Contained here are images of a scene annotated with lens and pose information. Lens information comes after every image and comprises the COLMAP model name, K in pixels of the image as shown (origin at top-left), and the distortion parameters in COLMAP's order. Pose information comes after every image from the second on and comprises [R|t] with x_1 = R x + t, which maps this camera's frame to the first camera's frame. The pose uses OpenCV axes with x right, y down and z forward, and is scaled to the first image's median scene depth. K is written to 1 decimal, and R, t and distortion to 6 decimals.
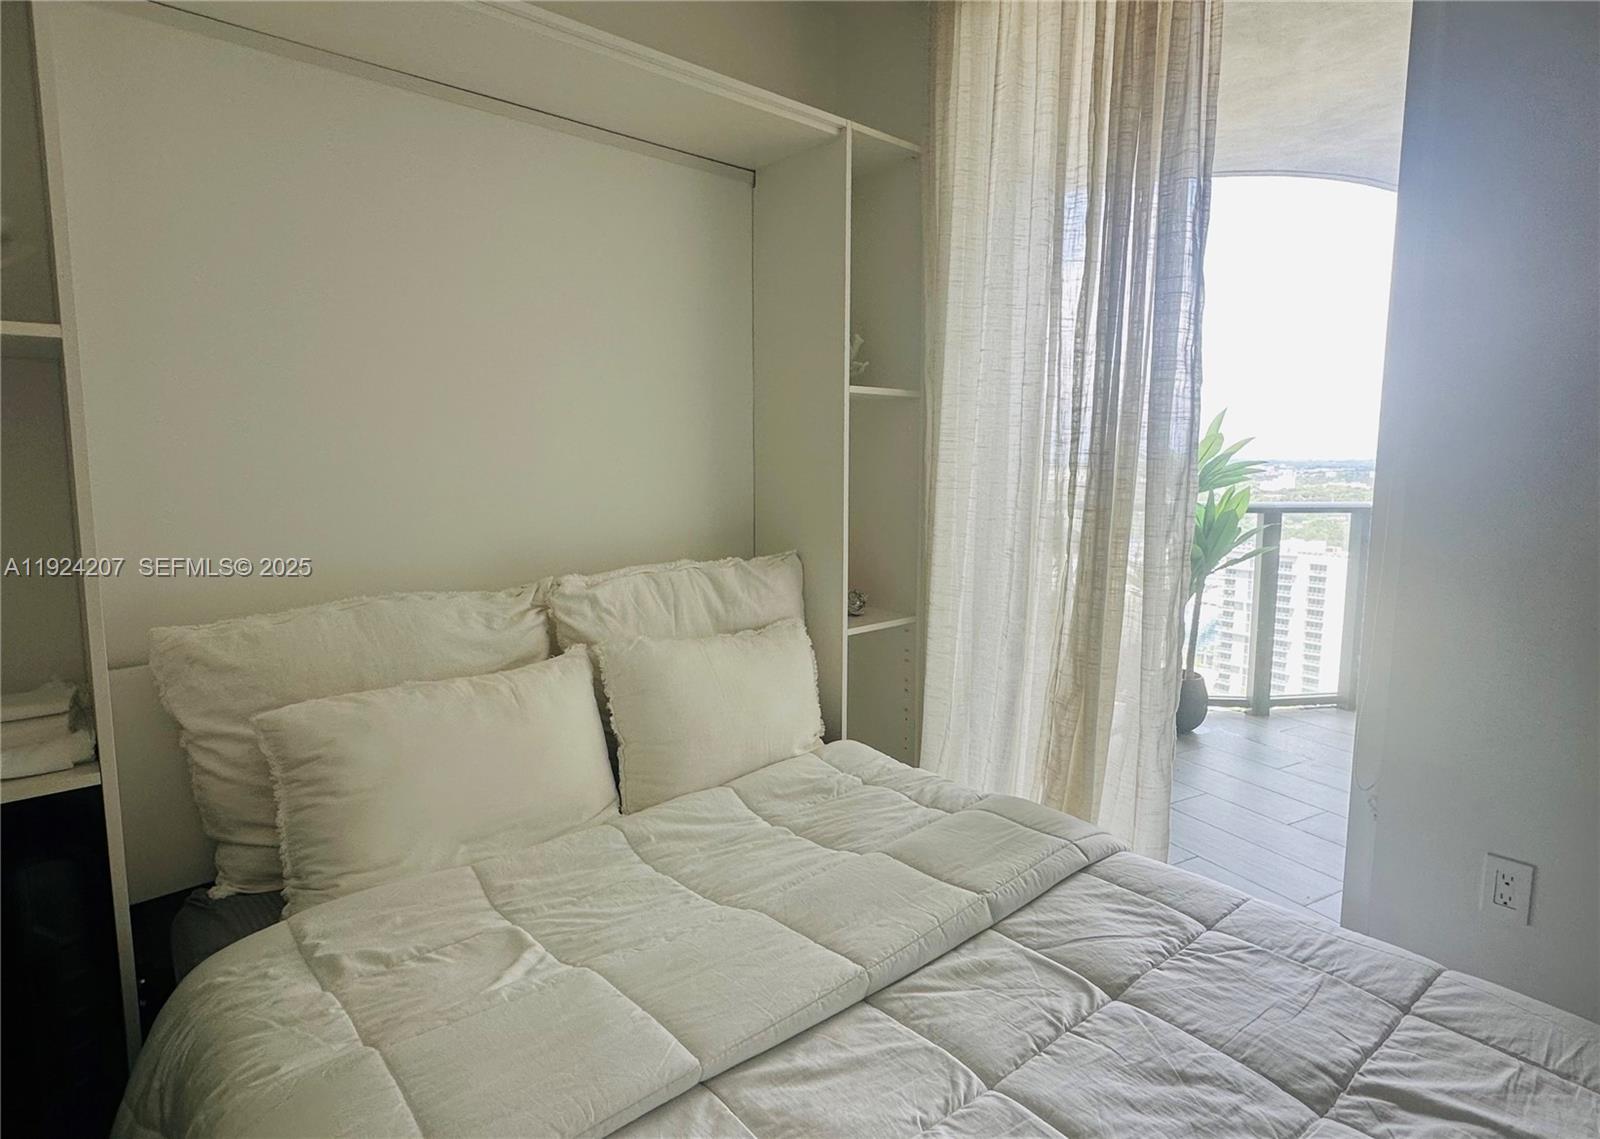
lens RADIAL K [[840.6, 0, 798.5], [0, 840.6, 551.9], [0, 0, 1]] dist [-0.013004, 0.000080]
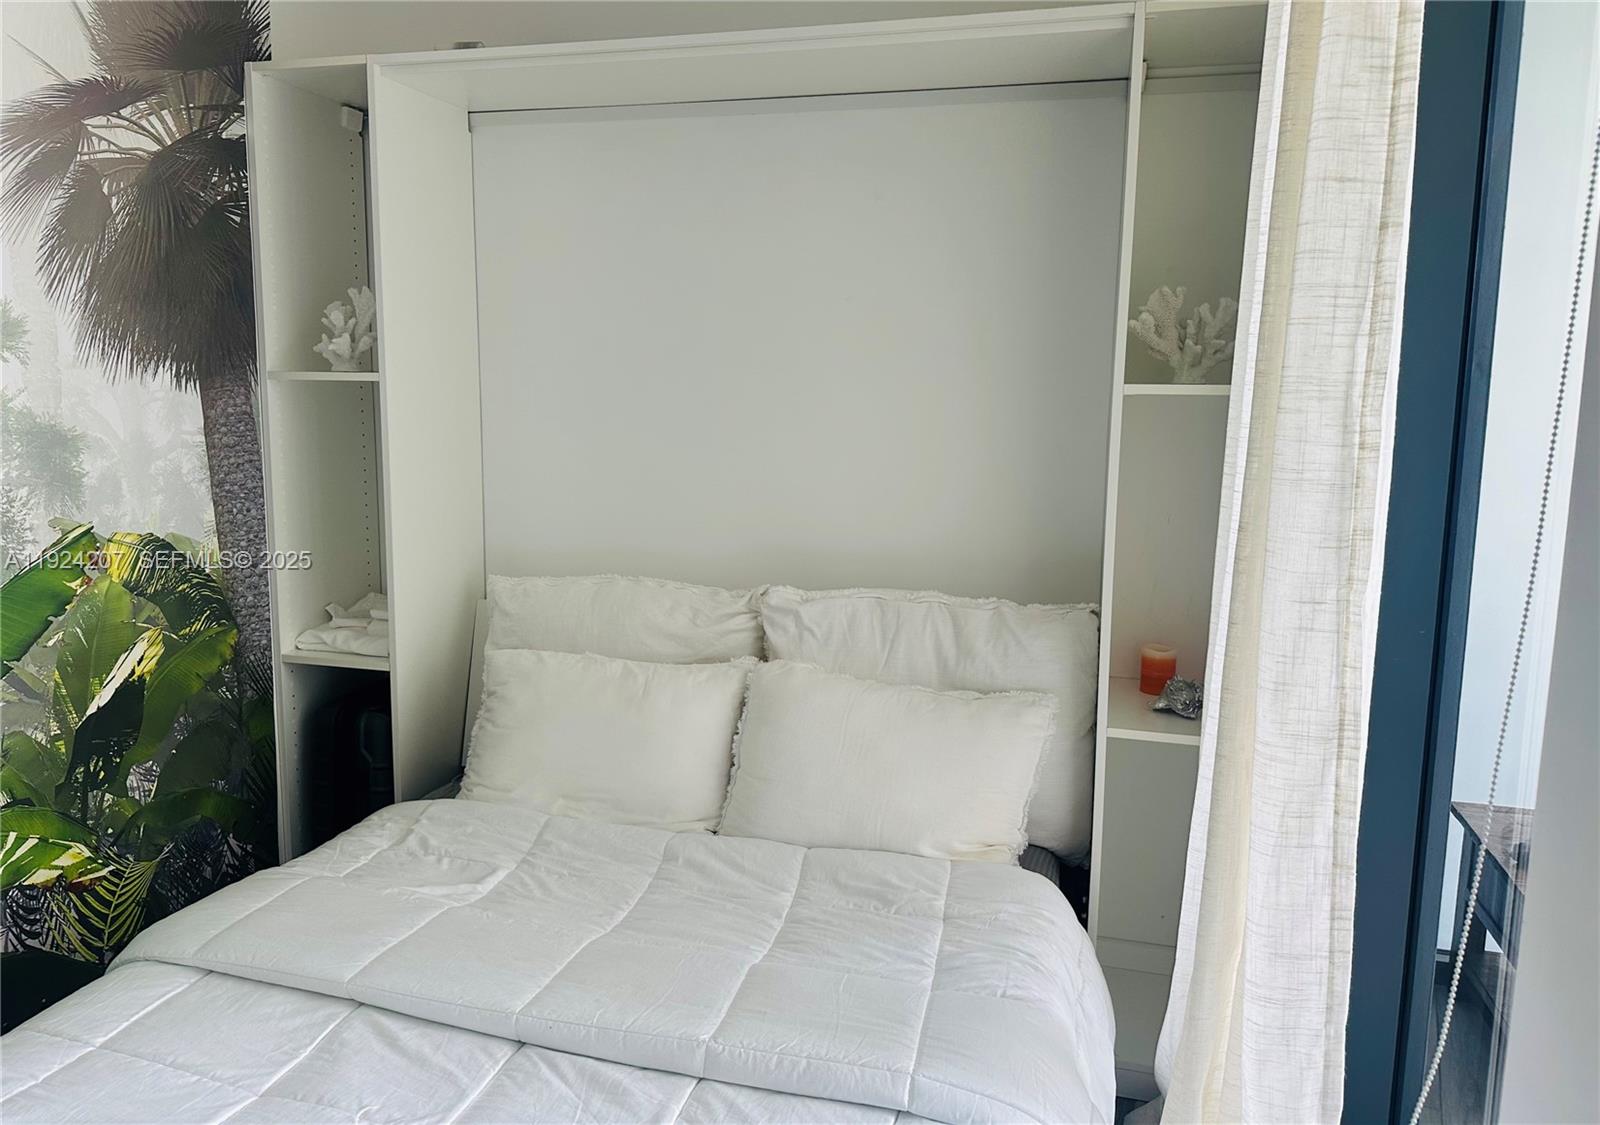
lens RADIAL K [[1144.2, 0, 800.3], [0, 1144.2, 524.7], [0, 0, 1]] dist [0.003903, -0.004936]
pose [[0.548156, 0.118773, -0.827900, 0.986190], [-0.105708, 0.991766, 0.072292, -0.168010], [0.829669, 0.047889, 0.556198, 0.348515]]
